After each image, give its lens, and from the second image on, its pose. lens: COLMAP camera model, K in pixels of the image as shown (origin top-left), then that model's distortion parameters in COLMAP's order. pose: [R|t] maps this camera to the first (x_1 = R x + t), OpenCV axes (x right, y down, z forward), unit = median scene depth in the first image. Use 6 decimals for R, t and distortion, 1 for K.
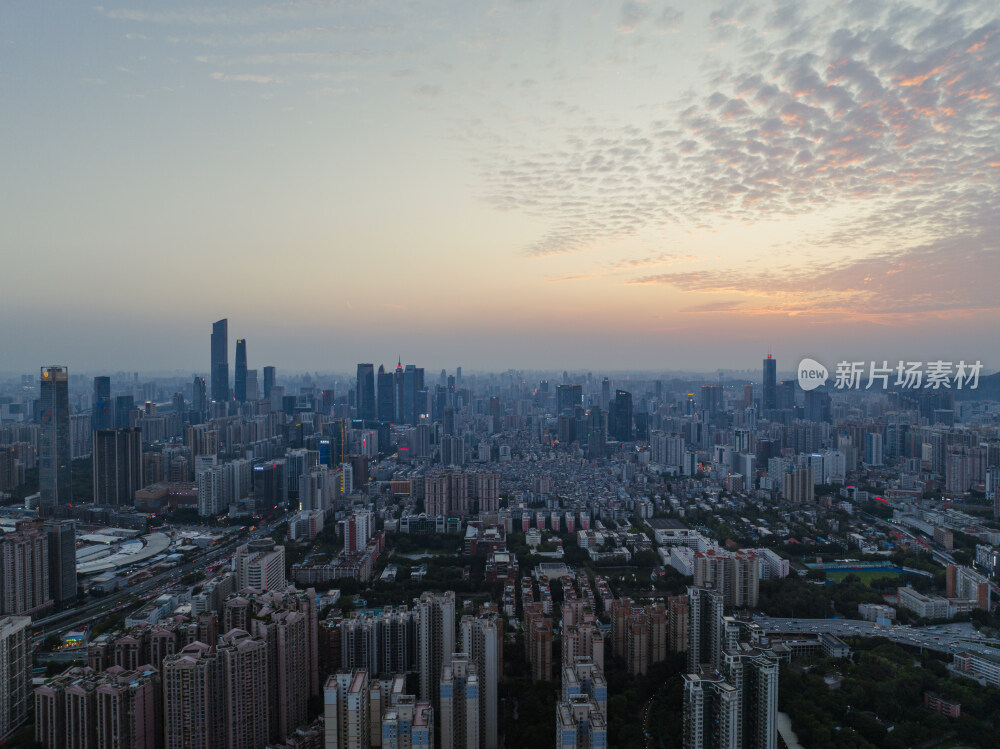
lens RADIAL K [[720.3, 0, 500.0], [0, 720.3, 374.5], [0, 0, 1]] dist [-0.043714, 0.009347]
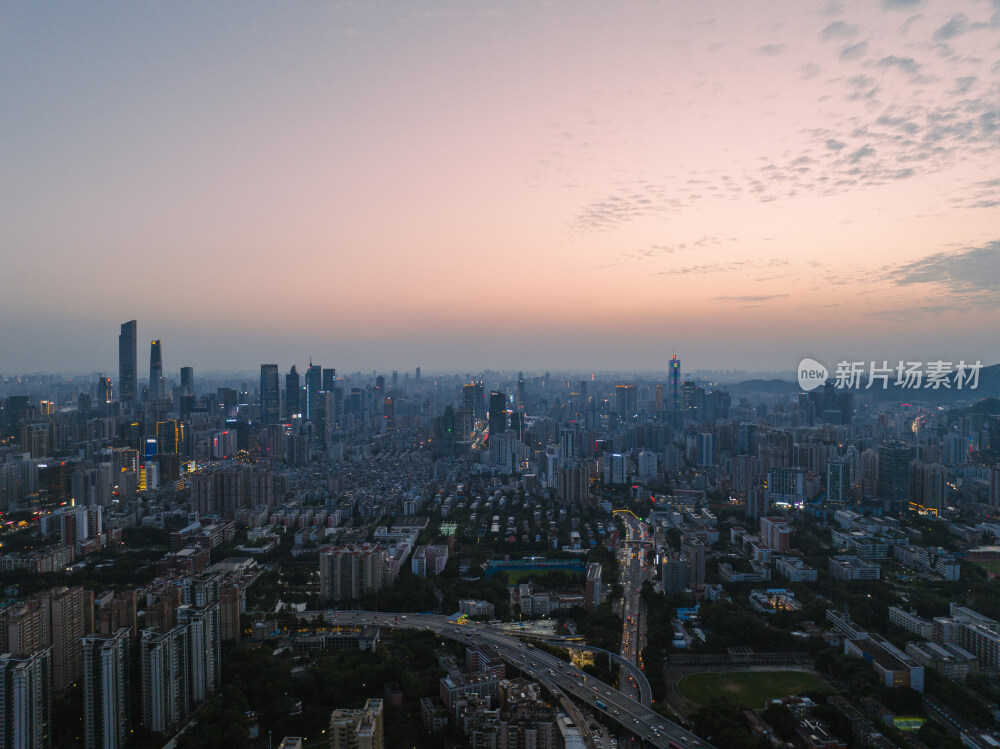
lens RADIAL K [[720.3, 0, 500.0], [0, 720.3, 374.5], [0, 0, 1]] dist [-0.043714, 0.009347]
pose [[0.999987, -0.000216, -0.004999, 0.340965], [0.000212, 1.000000, -0.000708, -0.000124], [0.004999, 0.000707, 0.999987, -0.020539]]
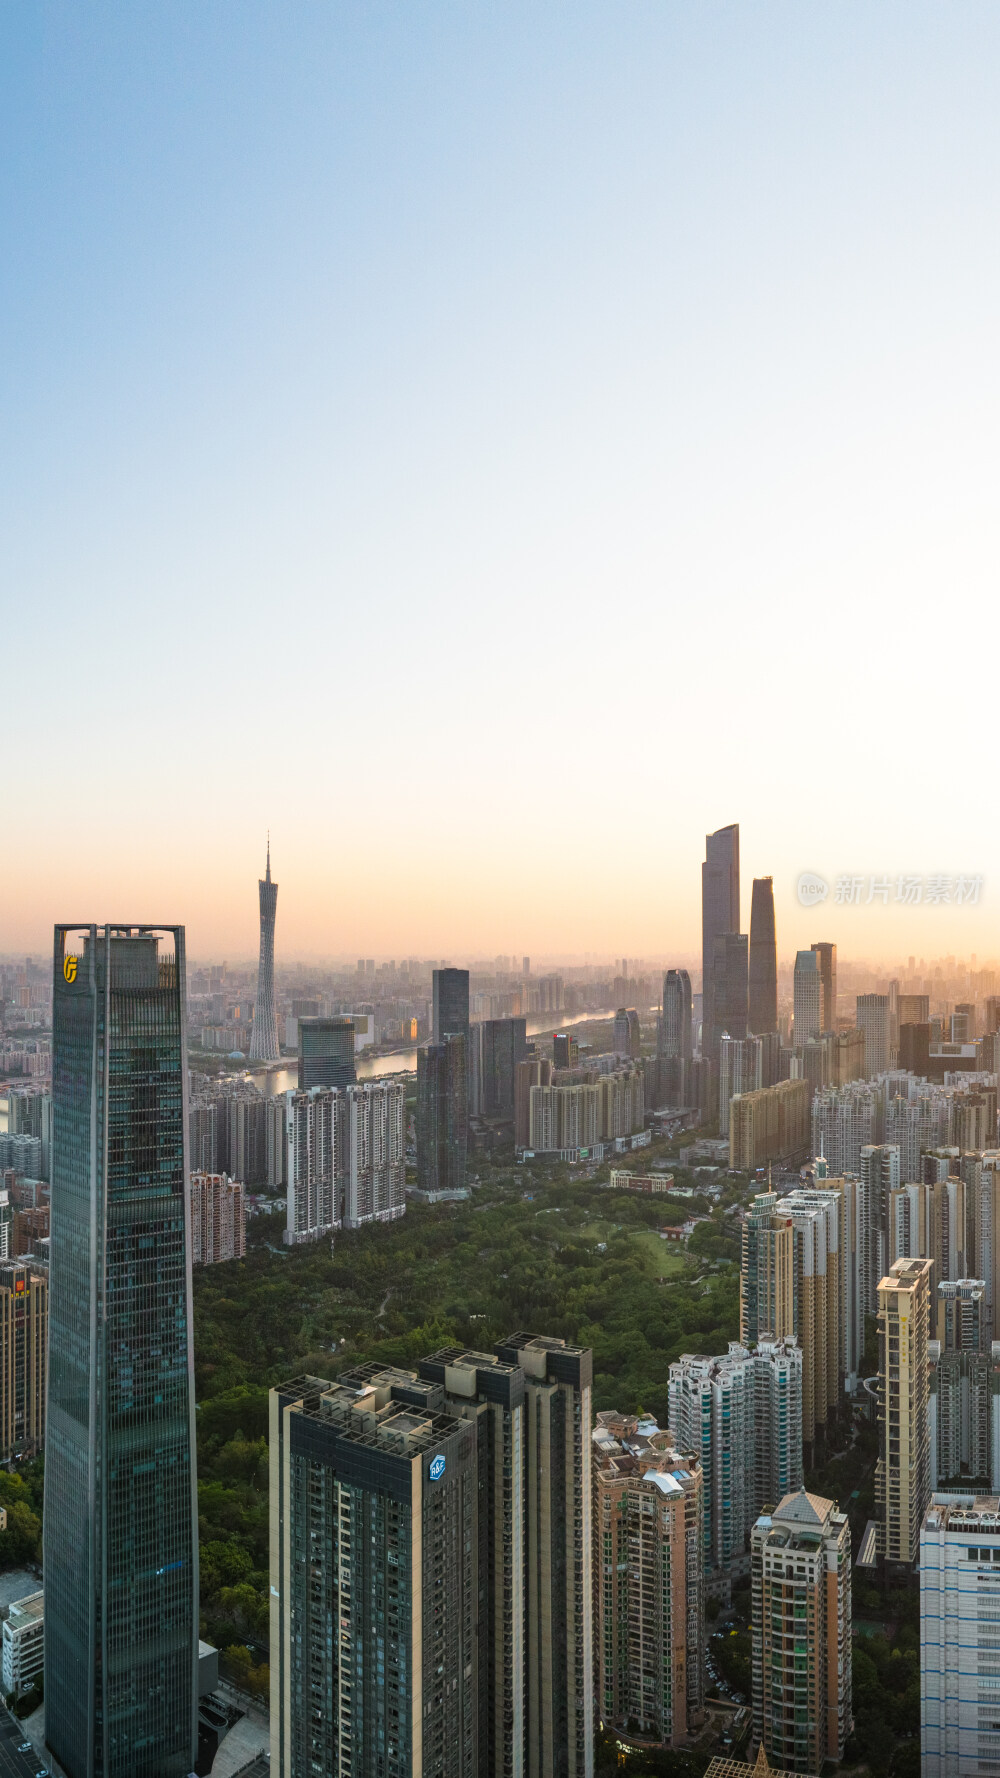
lens RADIAL K [[1191.1, 0, 500.0], [0, 1191.1, 889.0], [0, 0, 1]] dist [-0.006537, -0.001496]
pose [[0.876101, -0.023678, -0.481545, -0.434739], [-0.004167, 0.998384, -0.056673, -0.006827], [0.482109, 0.051658, 0.874587, 0.864813]]
